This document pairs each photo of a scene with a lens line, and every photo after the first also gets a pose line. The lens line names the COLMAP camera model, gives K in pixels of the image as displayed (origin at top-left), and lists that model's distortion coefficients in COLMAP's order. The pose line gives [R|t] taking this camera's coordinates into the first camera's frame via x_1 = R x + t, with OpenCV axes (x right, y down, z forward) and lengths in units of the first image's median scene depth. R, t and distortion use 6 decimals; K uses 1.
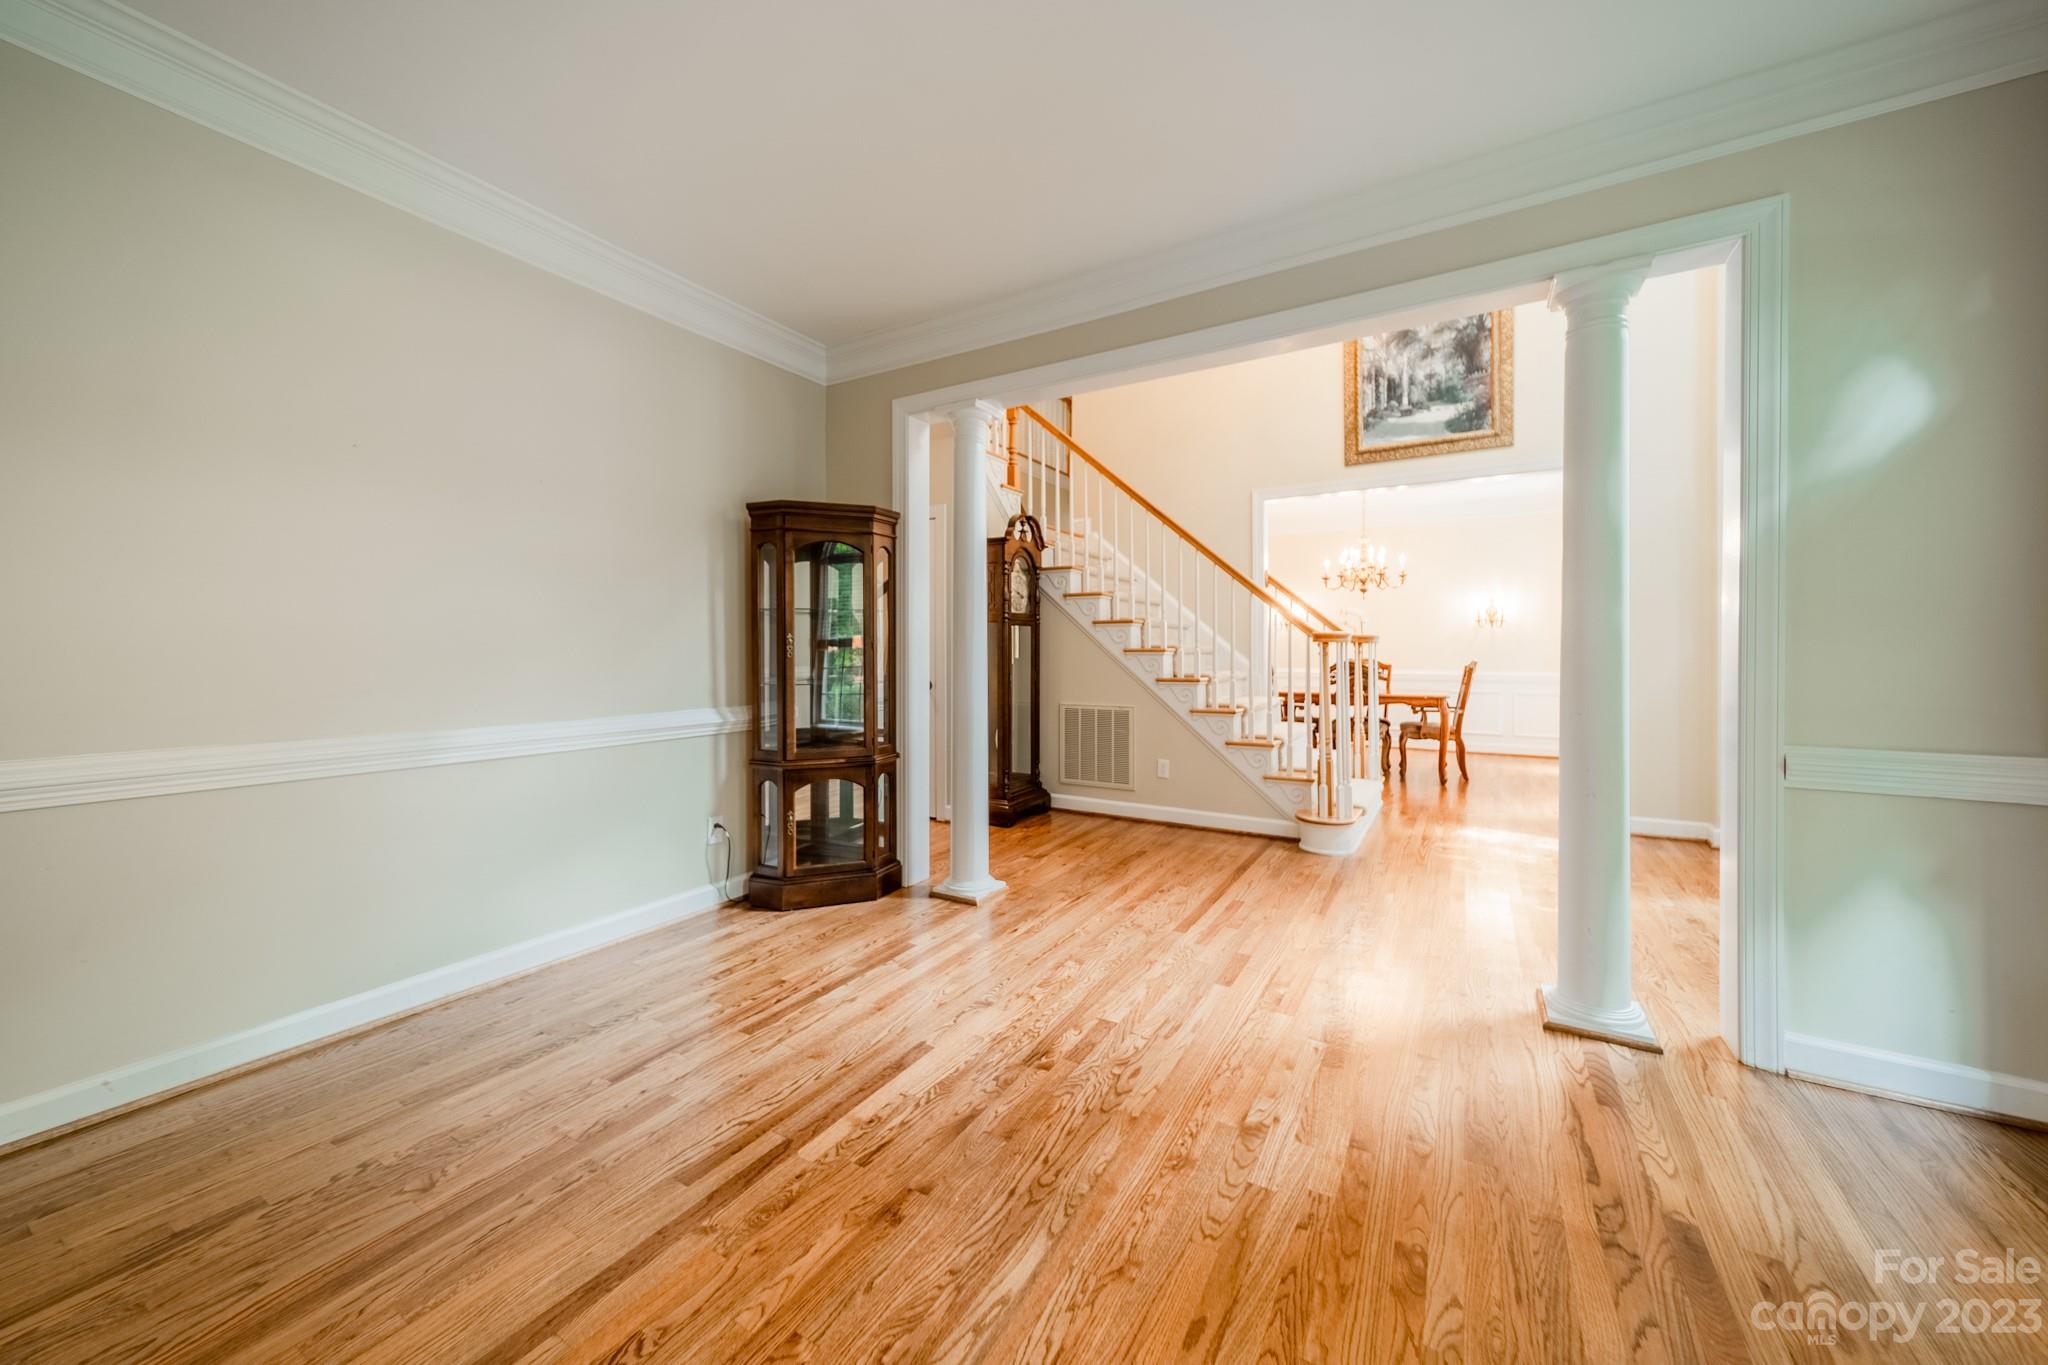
lens RADIAL K [[732.2, 0, 1010.3], [0, 732.2, 652.3], [0, 0, 1]] dist [0.010674, -0.000262]
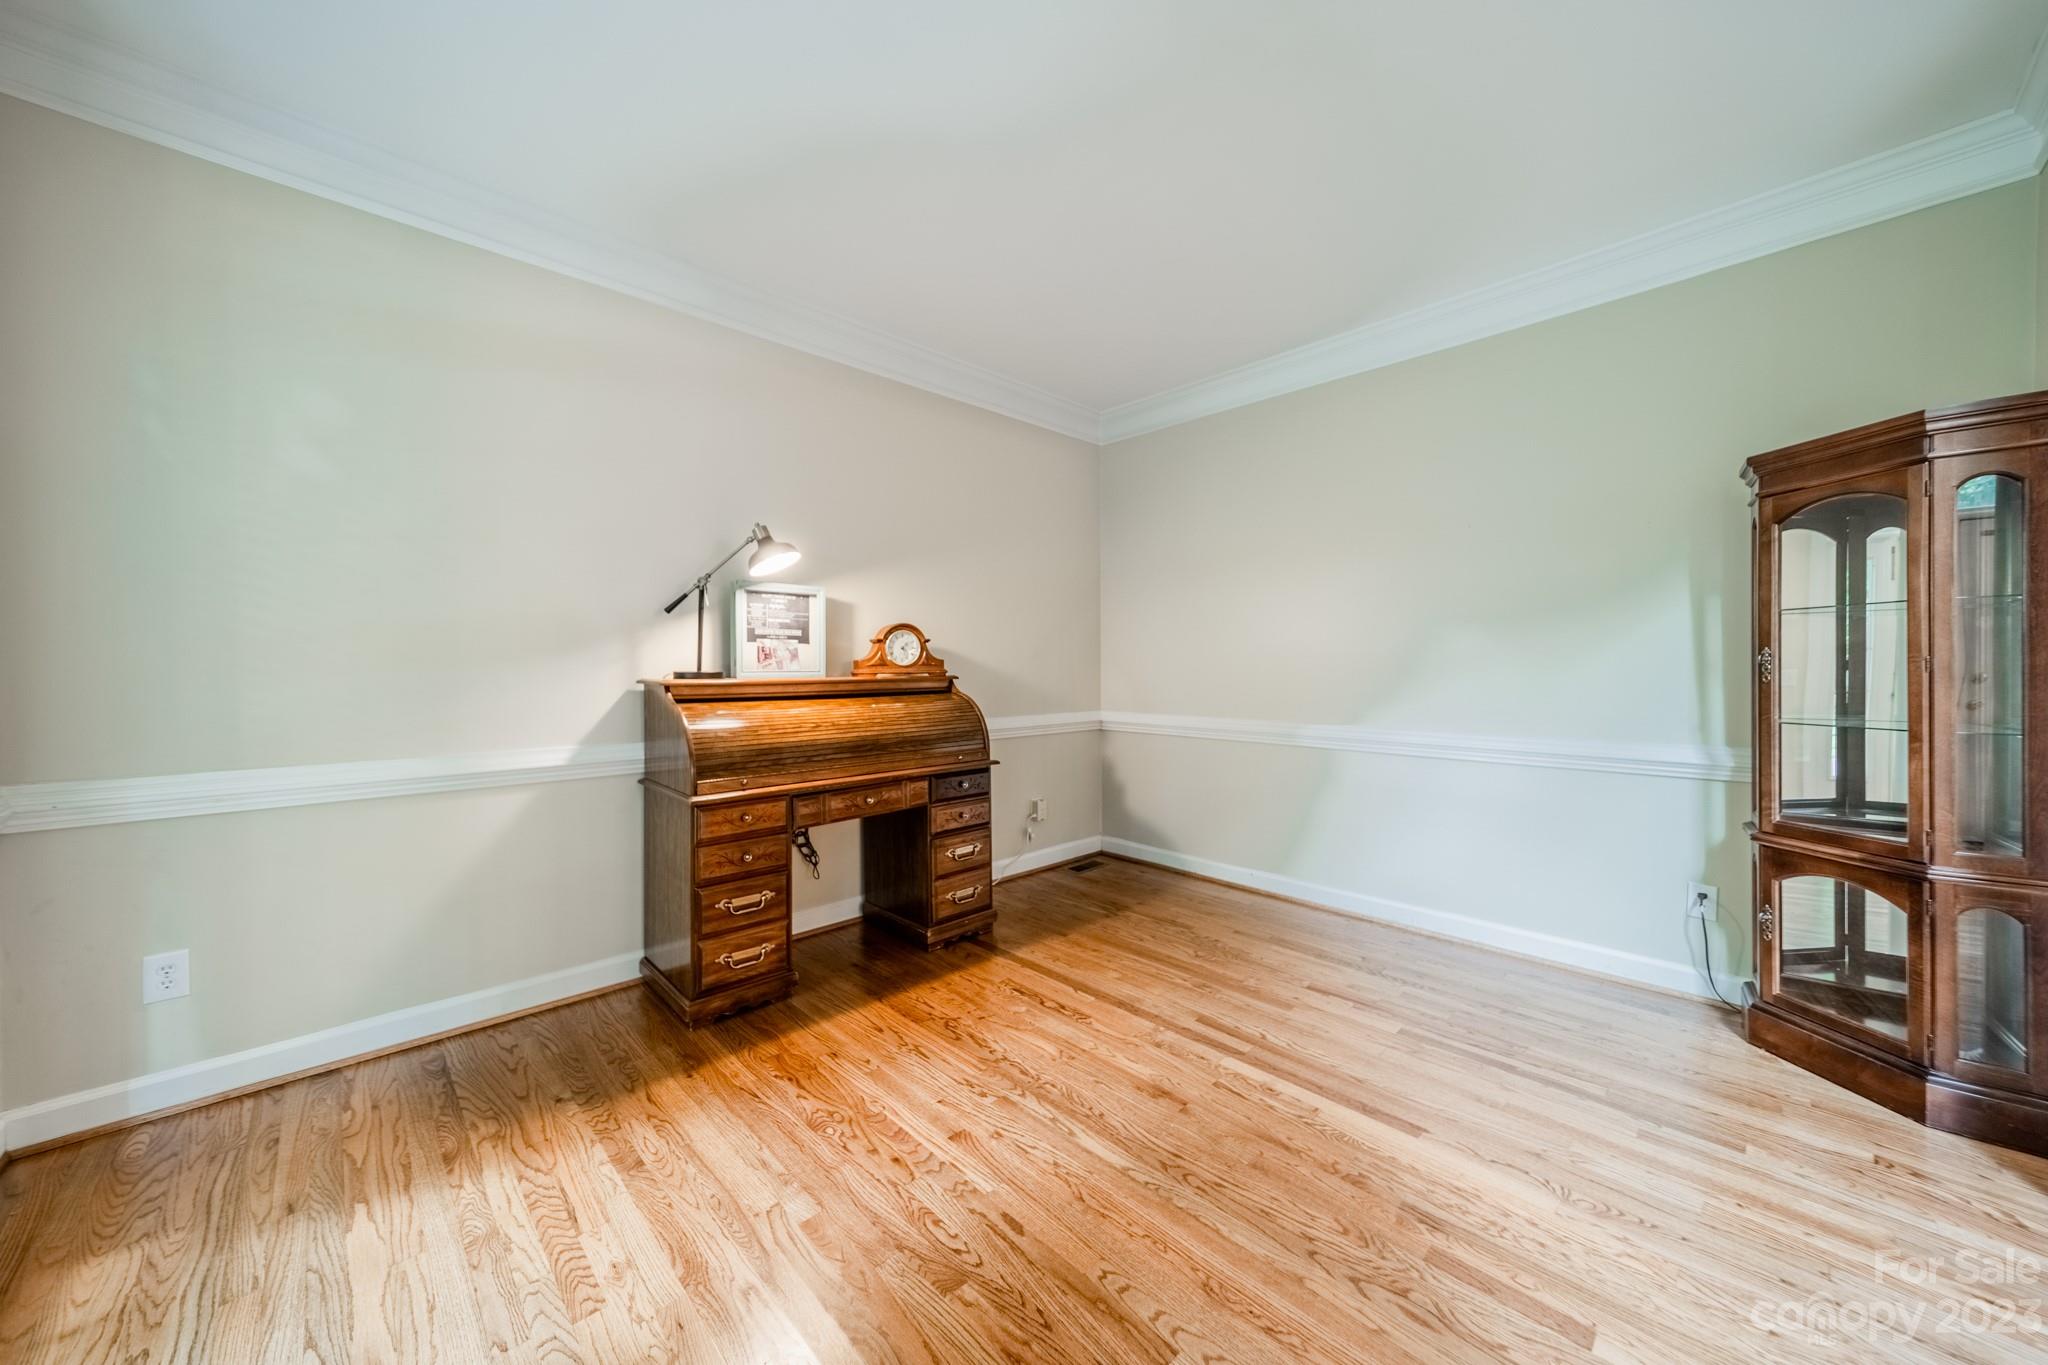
lens RADIAL K [[732.2, 0, 1026.9], [0, 732.2, 670.9], [0, 0, 1]] dist [0.010674, -0.000262]
pose [[-0.248971, 0.001369, -0.968510, 1.004650], [-0.004983, 0.999984, 0.002694, -0.003100], [0.968498, 0.005496, -0.248960, 0.928679]]
